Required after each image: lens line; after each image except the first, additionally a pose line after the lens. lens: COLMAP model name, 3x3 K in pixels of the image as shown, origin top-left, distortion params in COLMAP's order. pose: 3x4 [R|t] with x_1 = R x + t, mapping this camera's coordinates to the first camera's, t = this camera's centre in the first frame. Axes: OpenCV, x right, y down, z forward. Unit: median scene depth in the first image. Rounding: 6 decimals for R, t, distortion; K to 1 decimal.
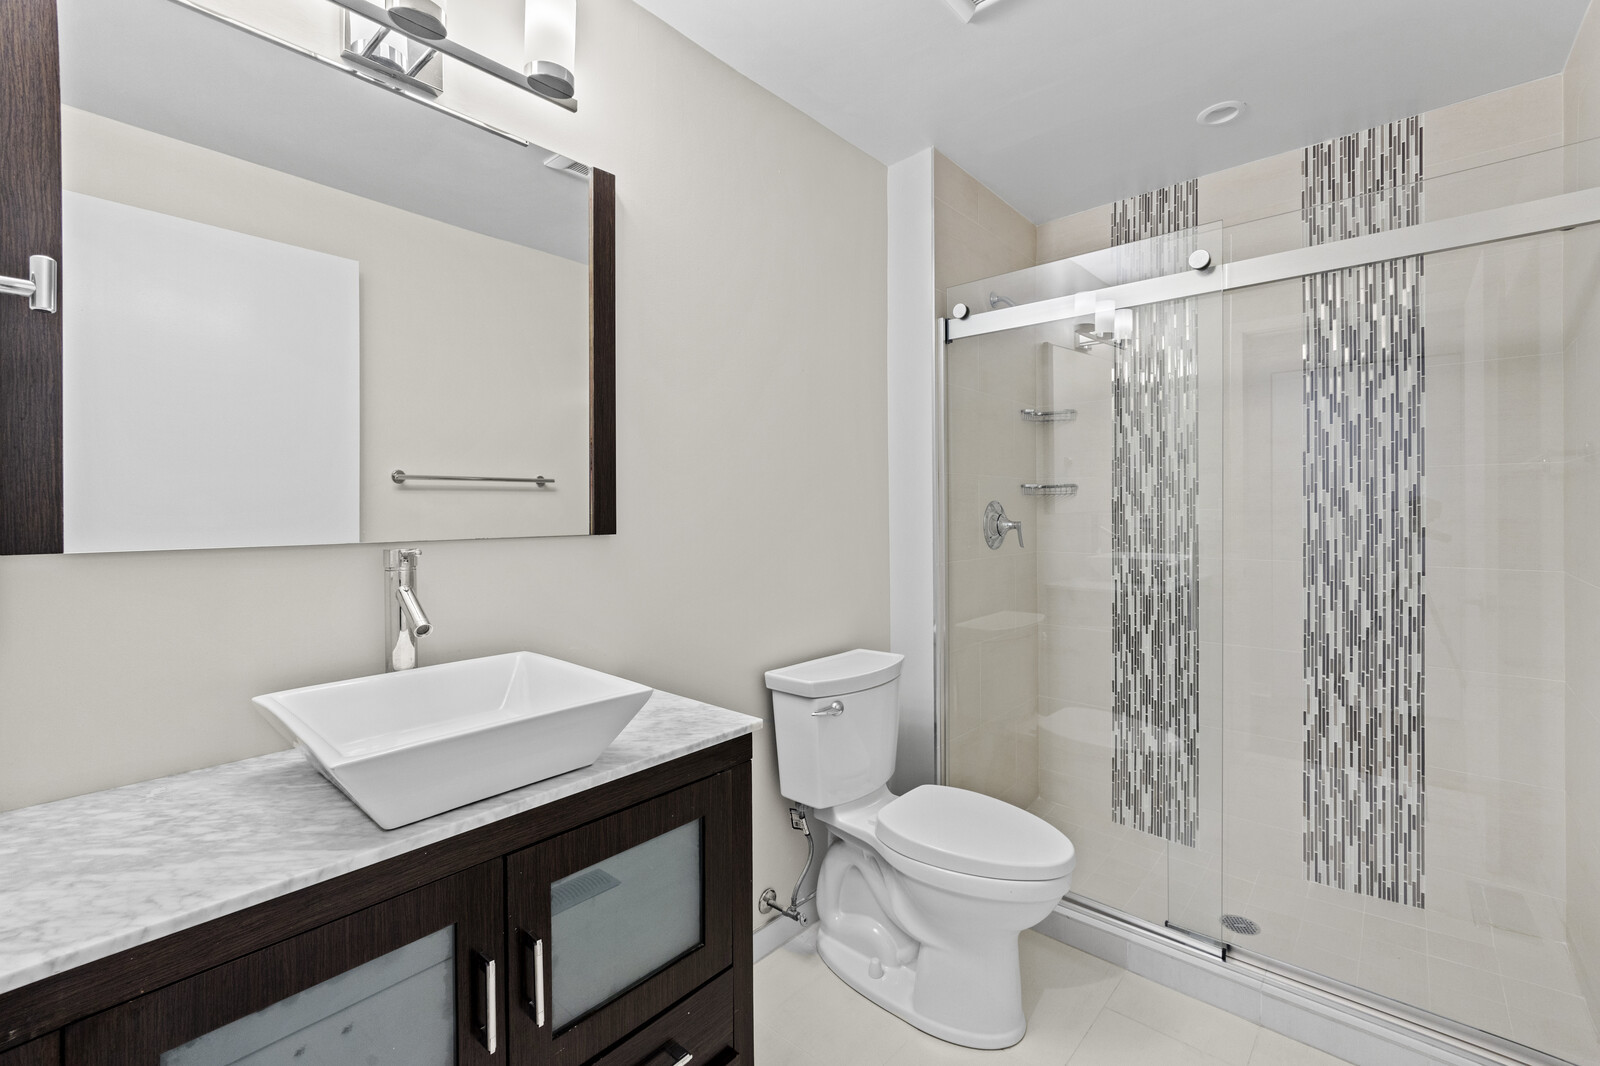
lens RADIAL K [[632.8, 0, 805.7], [0, 632.8, 512.2], [0, 0, 1]] dist [0.001174, -0.022174]
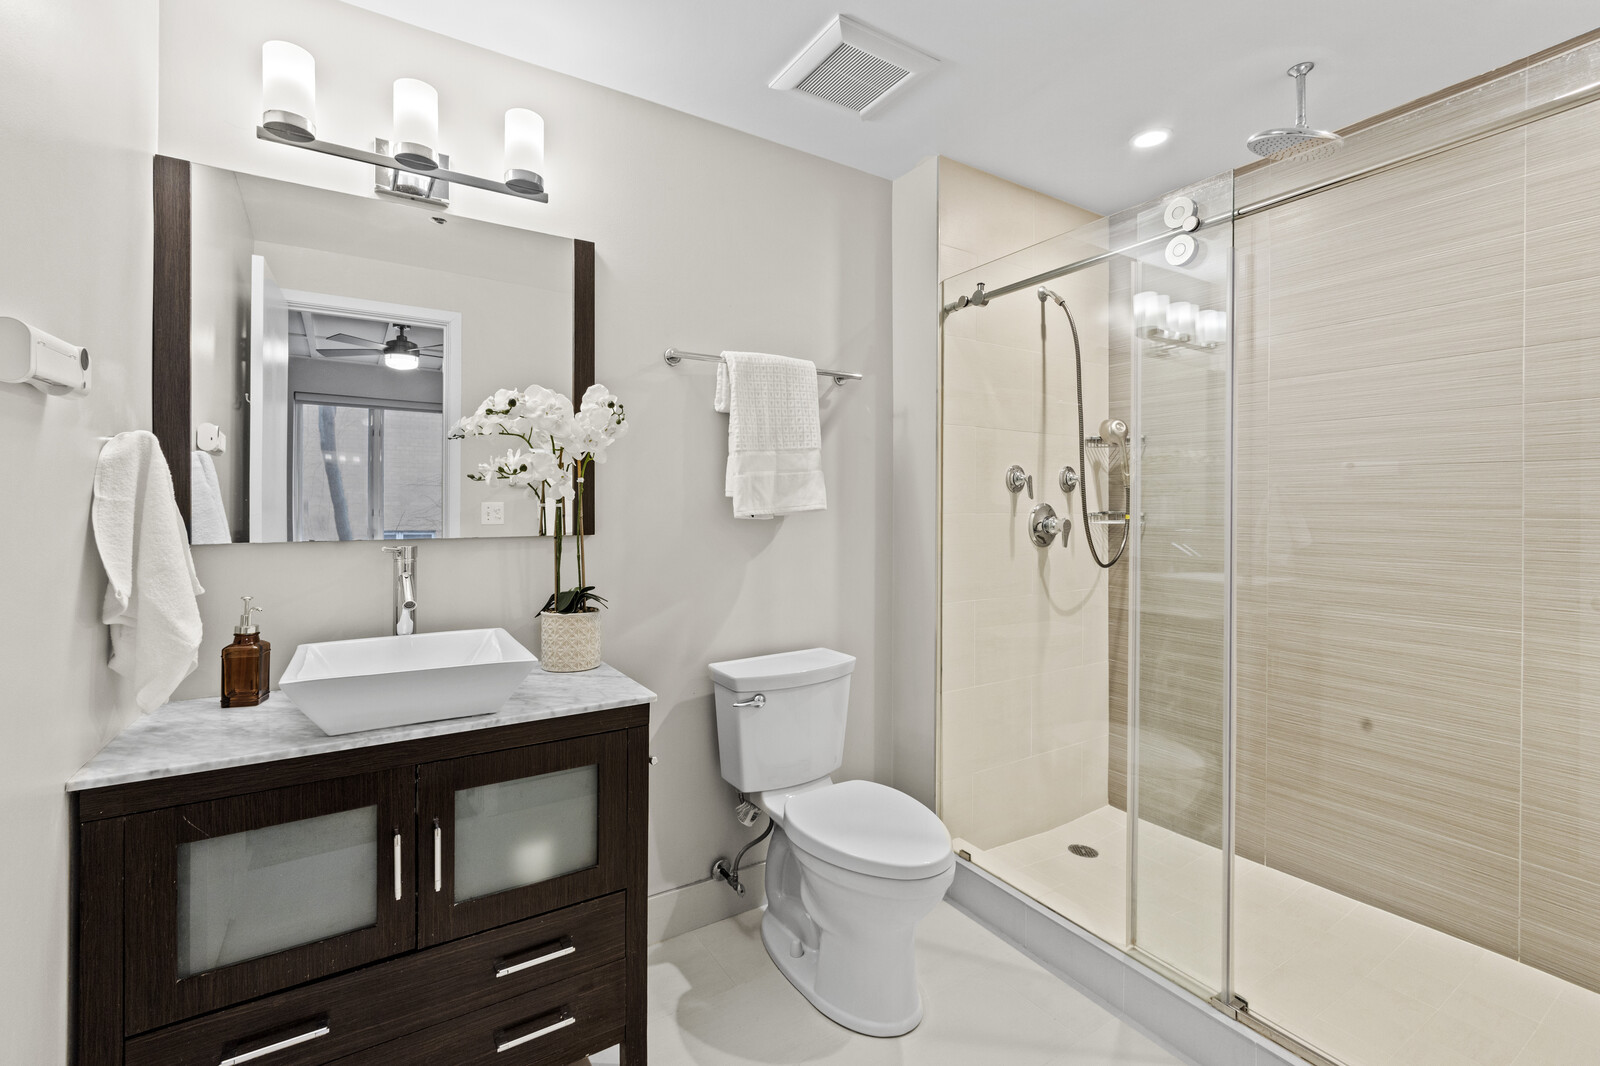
lens RADIAL K [[688.1, 0, 796.8], [0, 688.1, 509.0], [0, 0, 1]] dist [-0.005696, 0.000096]
pose [[0.951112, 0.013640, -0.308545, 0.570067], [-0.014690, 0.999892, -0.001083, -0.032490], [0.308497, 0.005562, 0.951209, -0.153868]]
